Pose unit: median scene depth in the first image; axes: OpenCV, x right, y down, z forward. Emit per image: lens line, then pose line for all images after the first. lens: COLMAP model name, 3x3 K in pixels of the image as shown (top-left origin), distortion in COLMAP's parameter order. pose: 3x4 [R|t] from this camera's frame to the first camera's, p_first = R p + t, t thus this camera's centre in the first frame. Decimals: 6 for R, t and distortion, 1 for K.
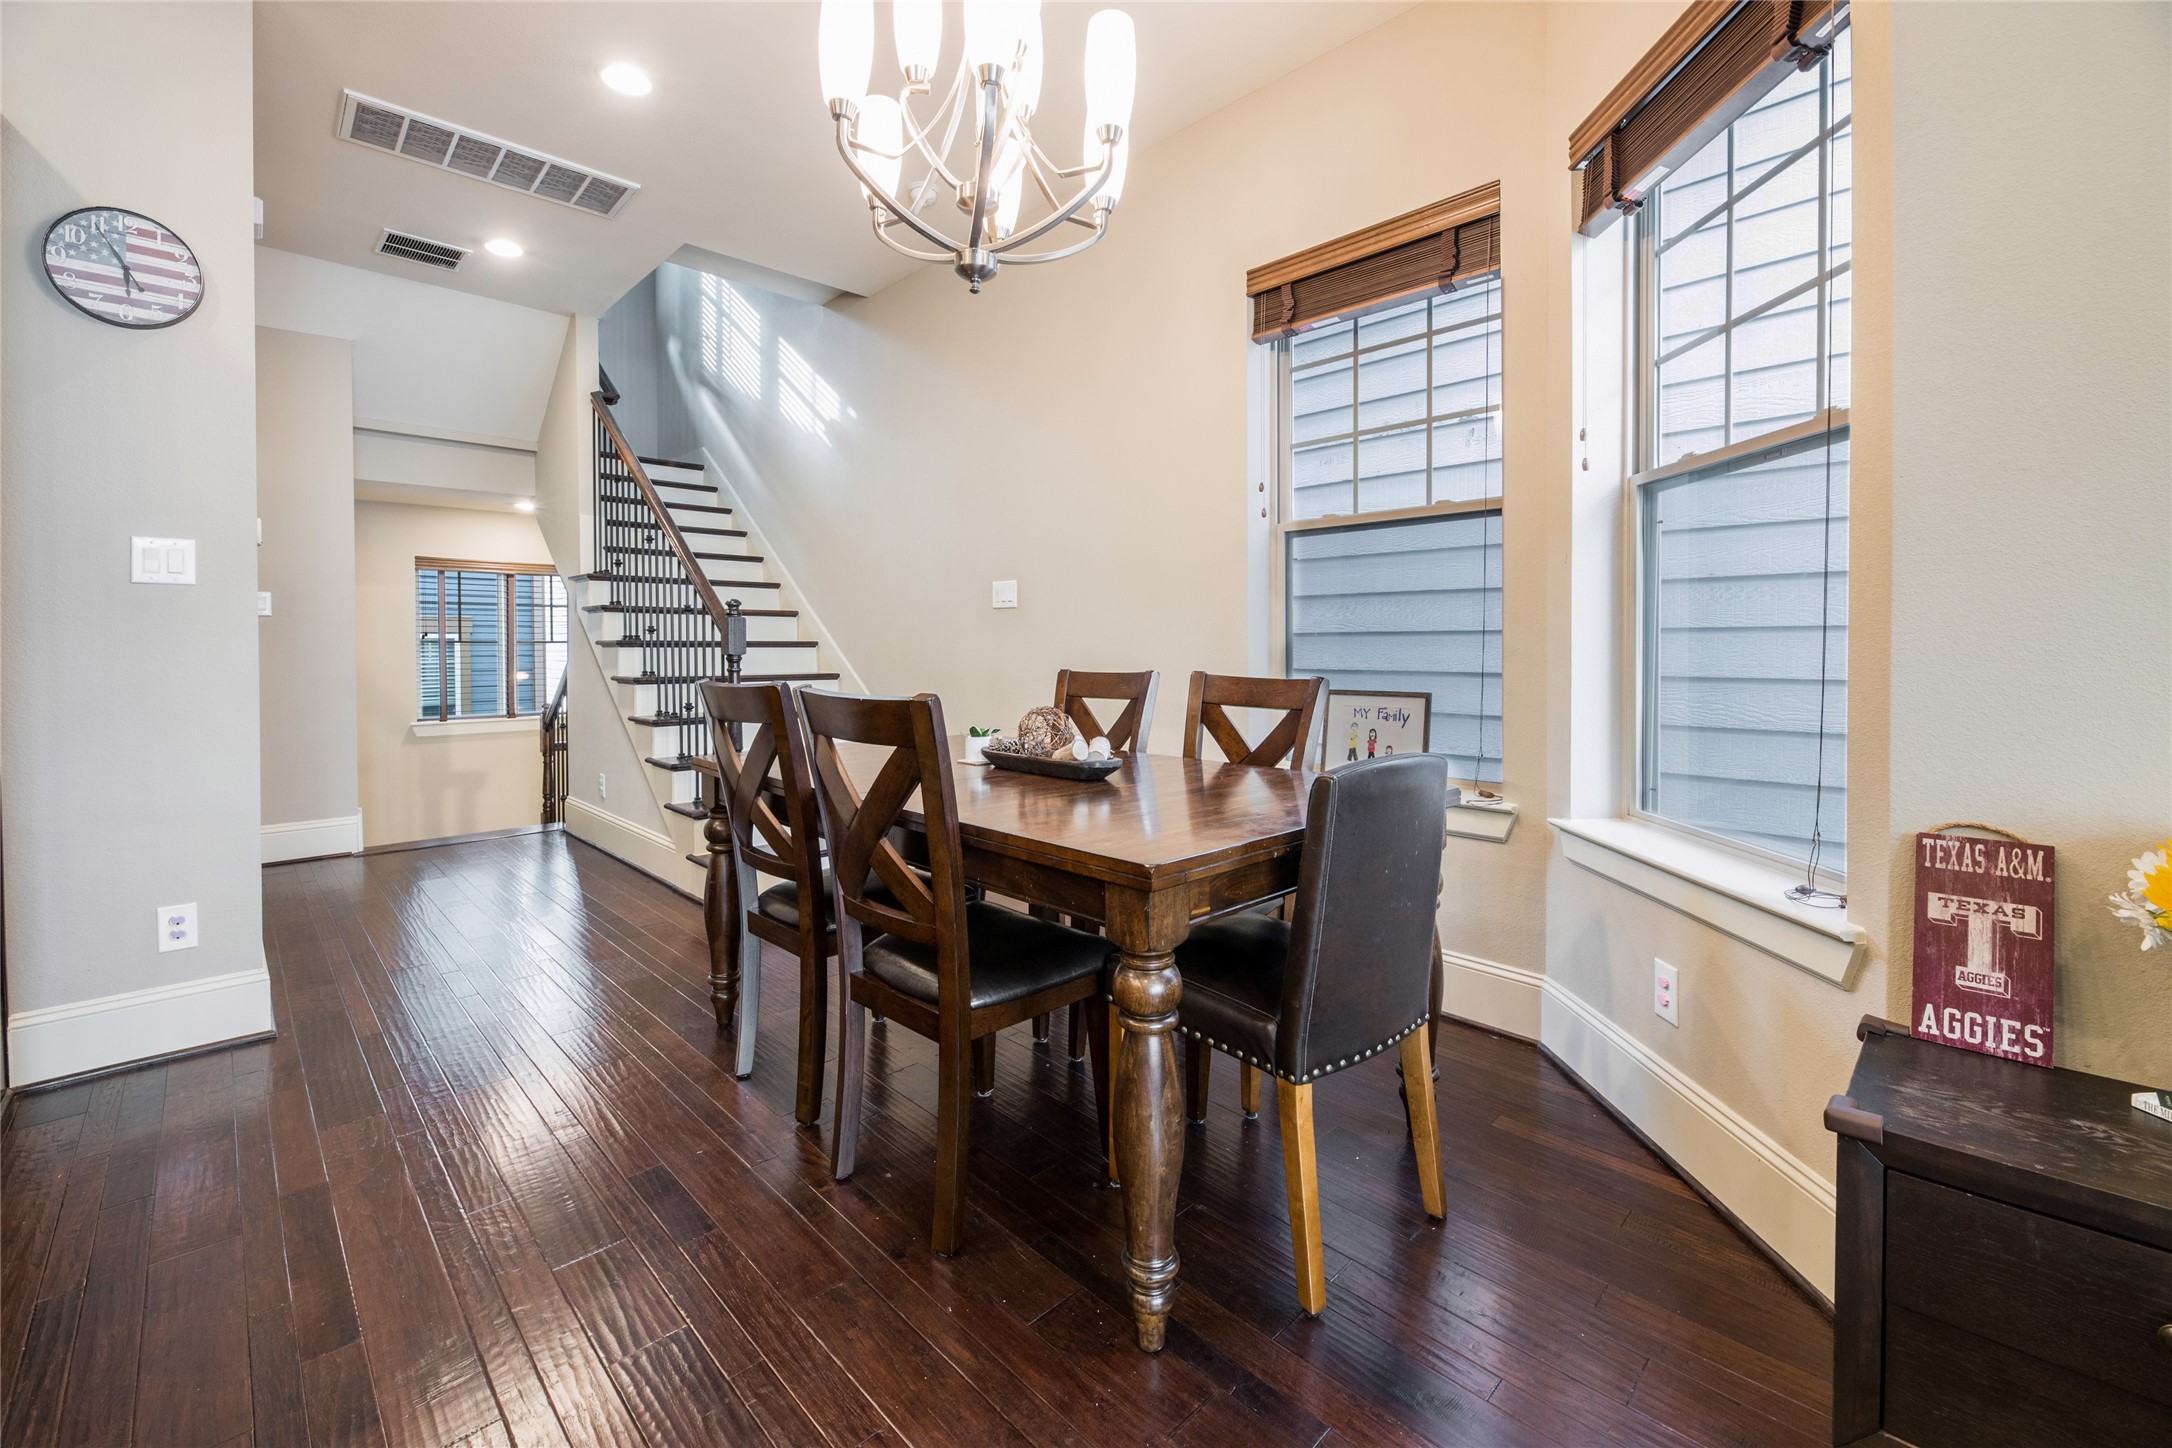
lens RADIAL K [[880.6, 0, 1059.9], [0, 880.6, 670.0], [0, 0, 1]] dist [-0.020964, -0.001940]
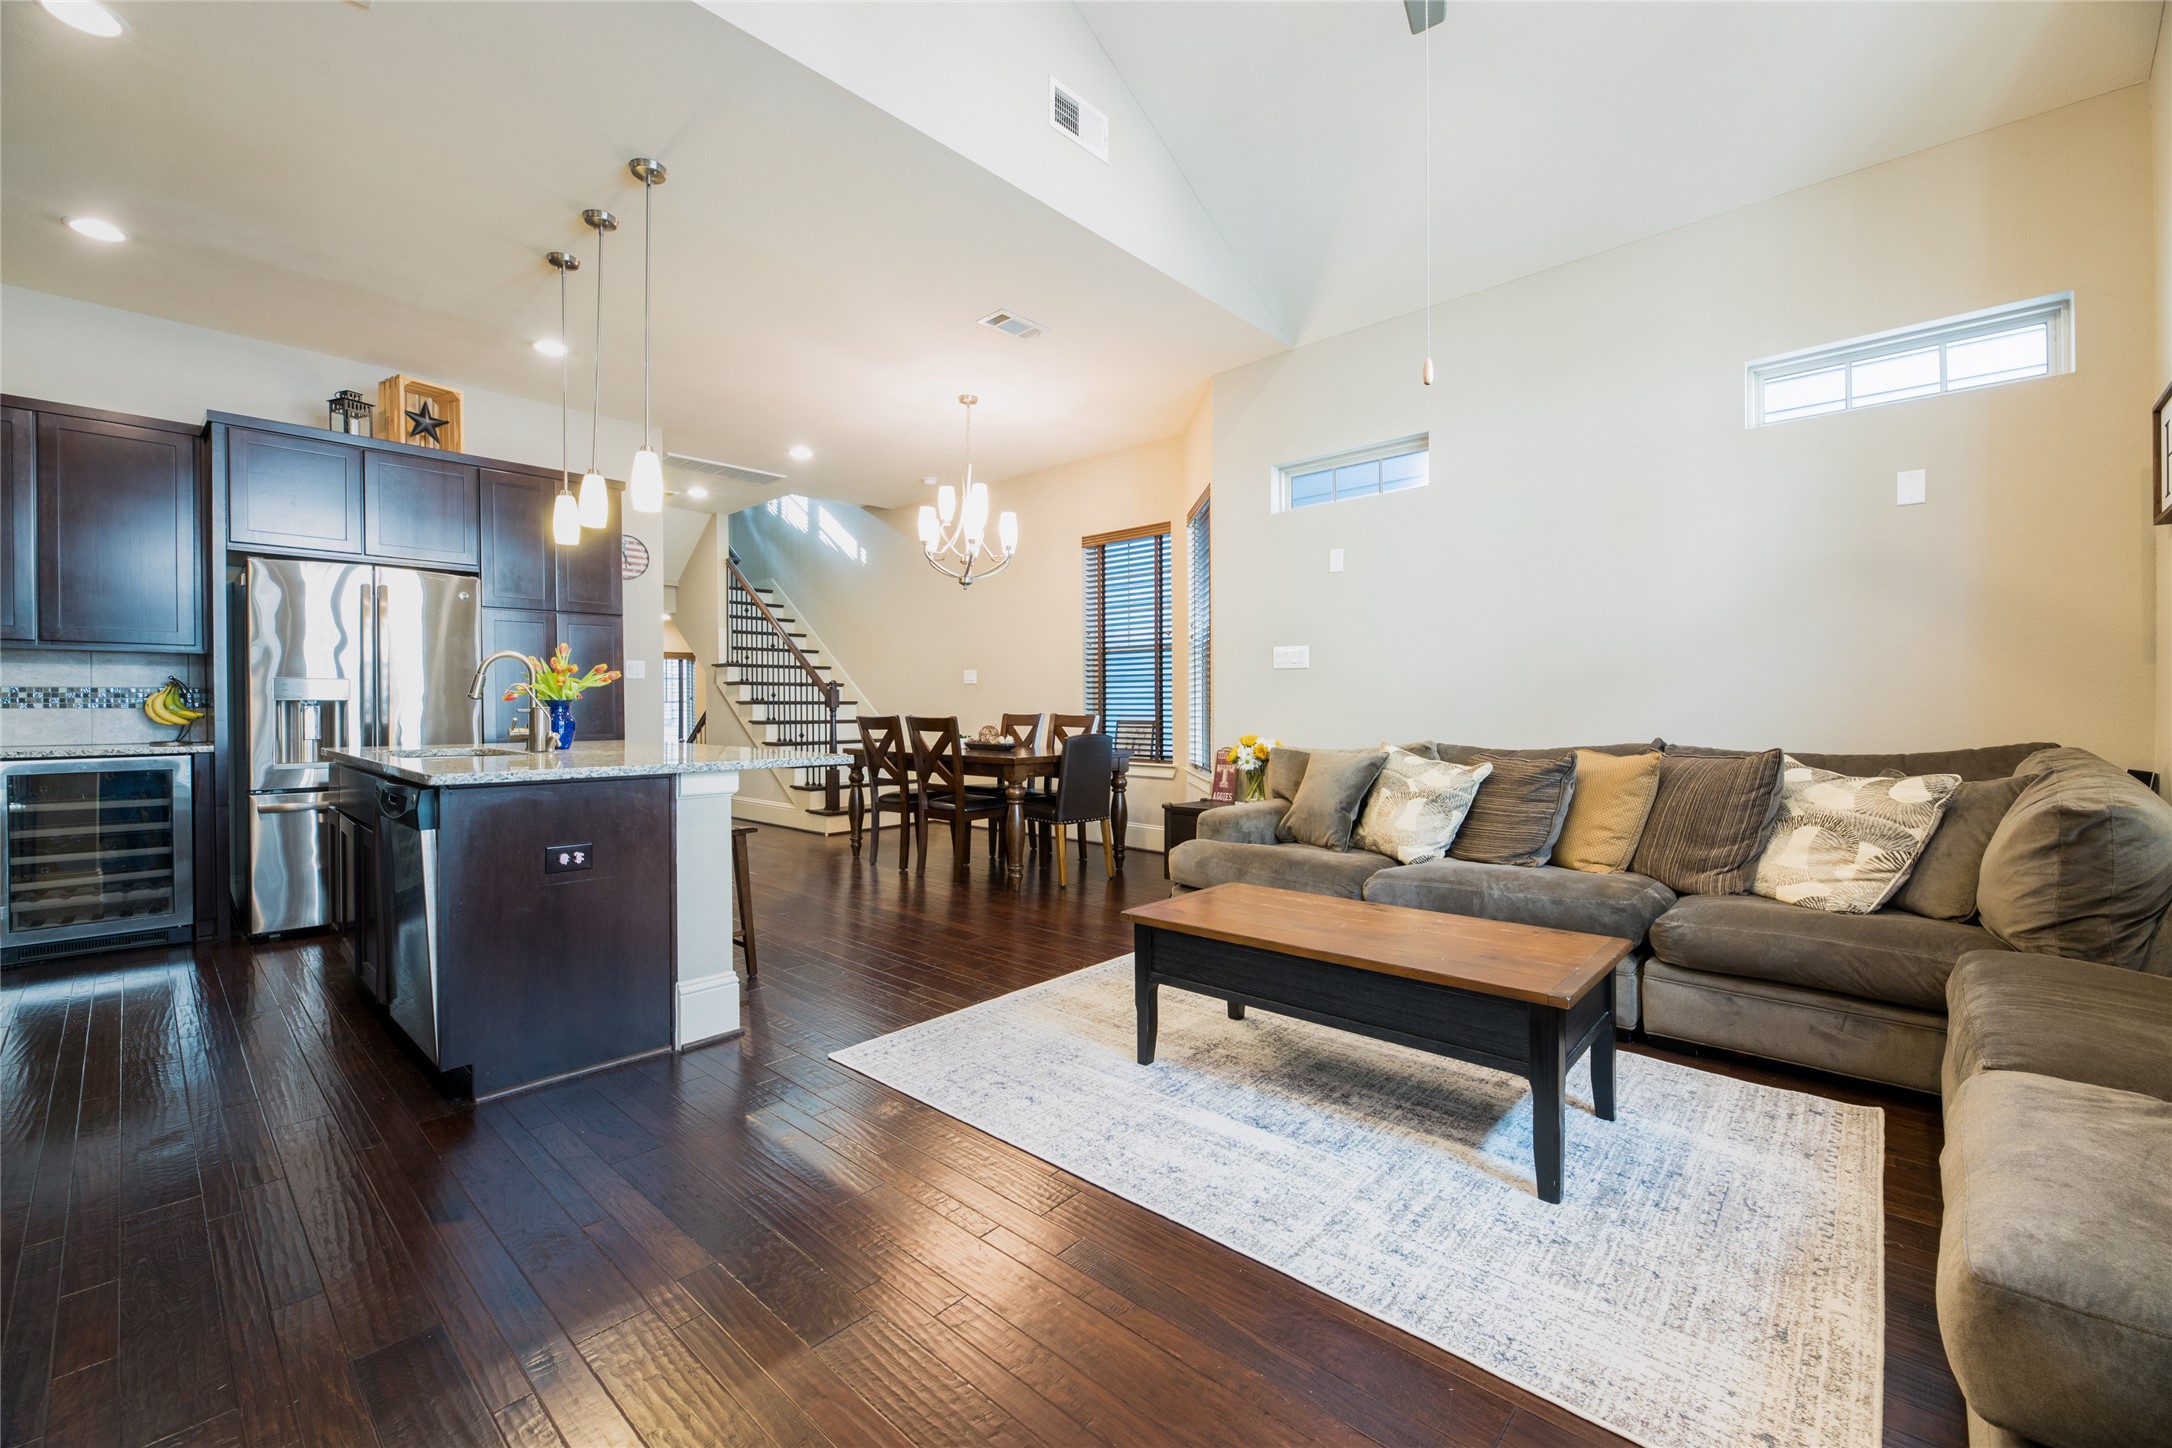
lens RADIAL K [[877.9, 0, 1080.8], [0, 877.9, 704.7], [0, 0, 1]] dist [-0.003804, -0.002640]
pose [[0.998656, -0.002240, 0.051775, 0.124902], [0.003690, 0.999604, -0.027912, 0.060476], [-0.051692, 0.028065, 0.998269, -1.811901]]
